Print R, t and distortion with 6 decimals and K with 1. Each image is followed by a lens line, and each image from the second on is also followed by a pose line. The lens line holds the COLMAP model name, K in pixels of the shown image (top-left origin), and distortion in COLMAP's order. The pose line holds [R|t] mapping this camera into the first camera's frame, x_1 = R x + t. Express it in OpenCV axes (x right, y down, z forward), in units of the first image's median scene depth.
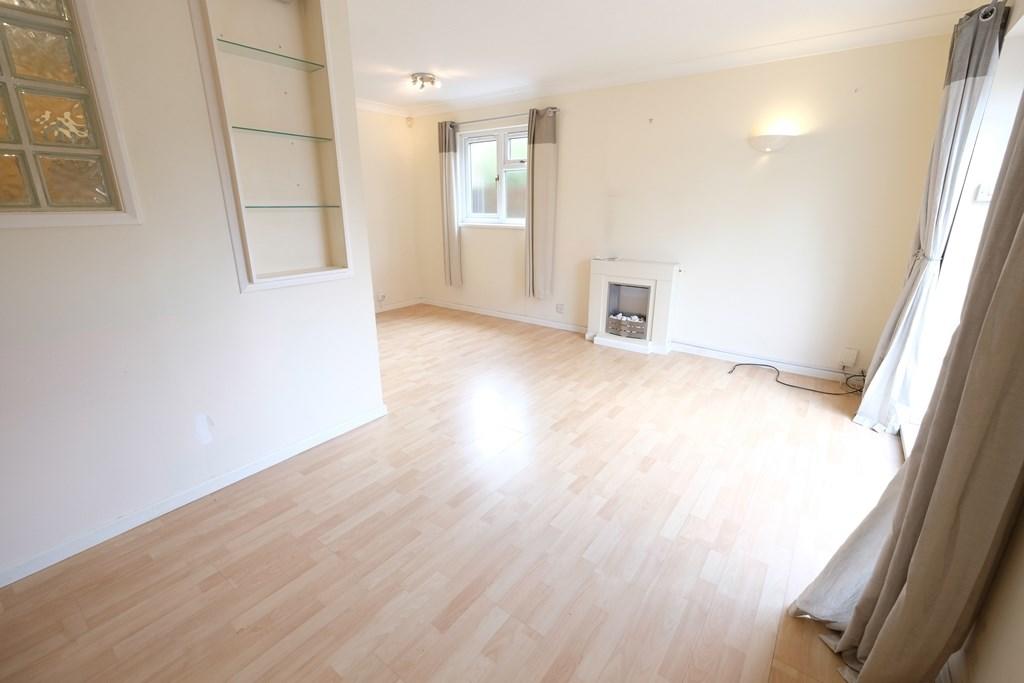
lens RADIAL K [[445.5, 0, 510.2], [0, 445.5, 339.7], [0, 0, 1]] dist [-0.002455, 0.000282]
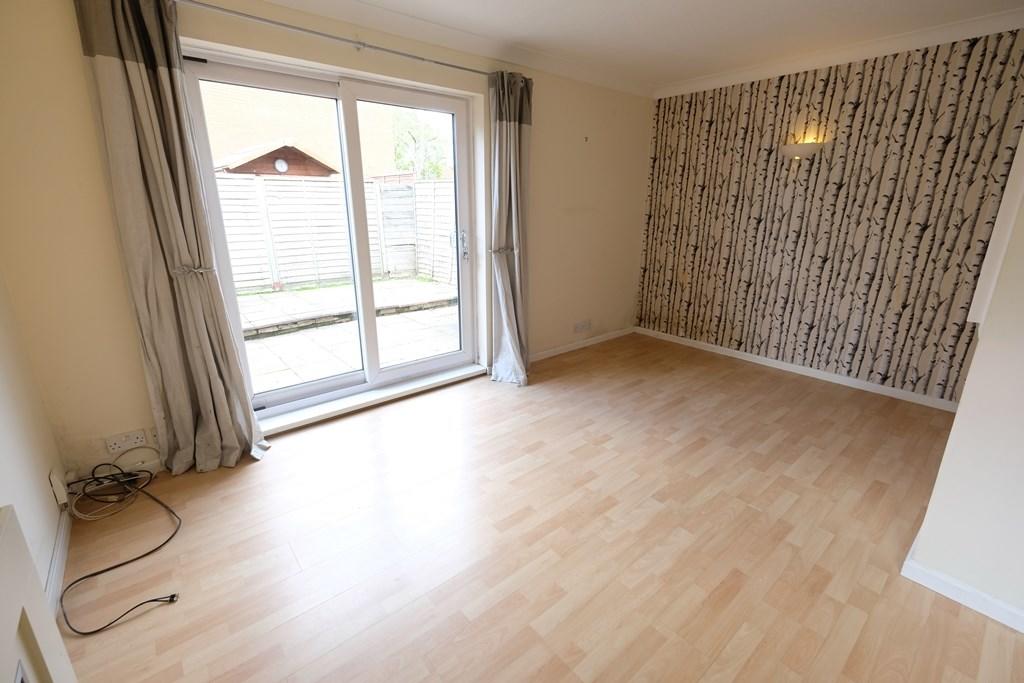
lens RADIAL K [[445.5, 0, 512.4], [0, 445.5, 340.8], [0, 0, 1]] dist [-0.002455, 0.000282]
pose [[-0.974094, -0.068322, 0.215576, 0.159070], [0.063820, 0.831471, 0.551890, -0.621429], [-0.216952, 0.551350, -0.805571, 1.993138]]
